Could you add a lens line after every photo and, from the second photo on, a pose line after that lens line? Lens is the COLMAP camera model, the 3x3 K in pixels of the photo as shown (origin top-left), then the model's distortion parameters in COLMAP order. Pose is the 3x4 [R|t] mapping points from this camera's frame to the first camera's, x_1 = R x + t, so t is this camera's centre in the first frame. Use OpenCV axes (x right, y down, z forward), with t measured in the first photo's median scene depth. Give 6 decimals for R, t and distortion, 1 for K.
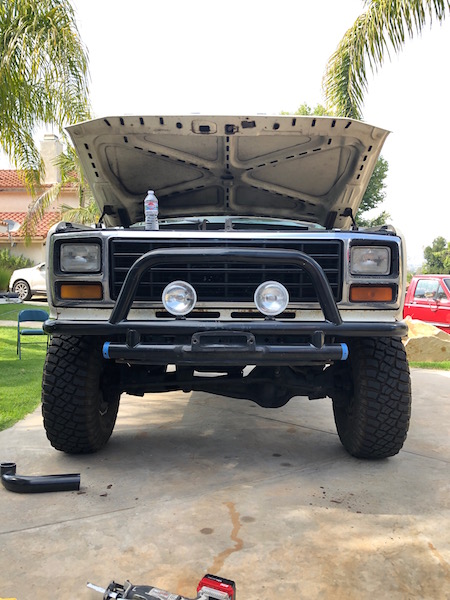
lens RADIAL K [[489.8, 0, 237.7], [0, 489.8, 298.4], [0, 0, 1]] dist [0.000434, 0.000617]
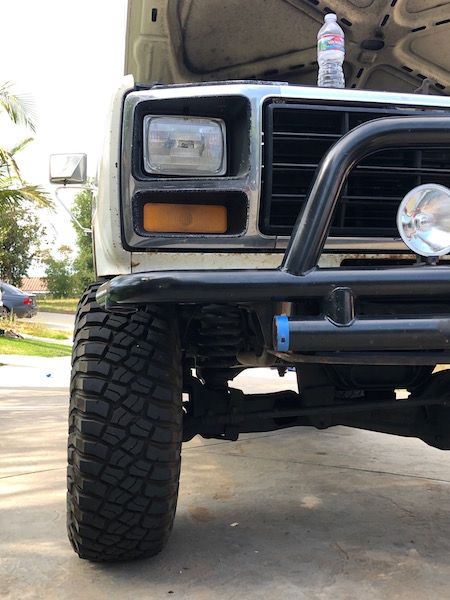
lens RADIAL K [[615.7, 0, 225.0], [0, 615.7, 300.0], [0, 0, 1]] dist [-0.003136, -0.009107]
pose [[0.983458, -0.005850, 0.181040, -0.386093], [0.012237, 0.999341, -0.034179, 0.085599], [-0.180721, 0.035829, 0.982882, 0.408891]]
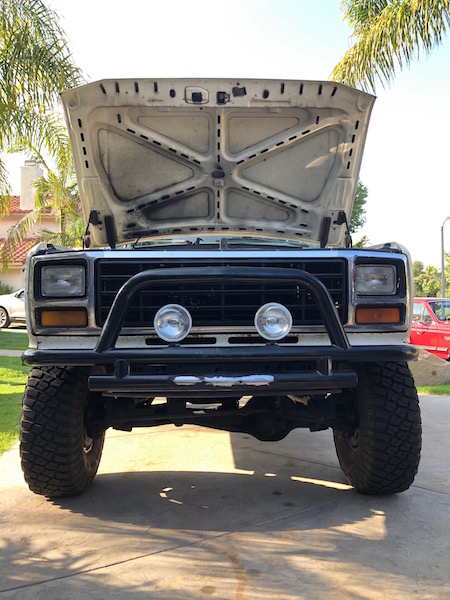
lens RADIAL K [[493.1, 0, 225.0], [0, 493.1, 300.0], [0, 0, 1]] dist [0.020832, 0.000551]
pose [[0.999811, -0.015723, 0.011413, -0.028146], [0.016291, 0.998543, -0.051442, 0.005094], [-0.010587, 0.051618, 0.998611, 0.070732]]
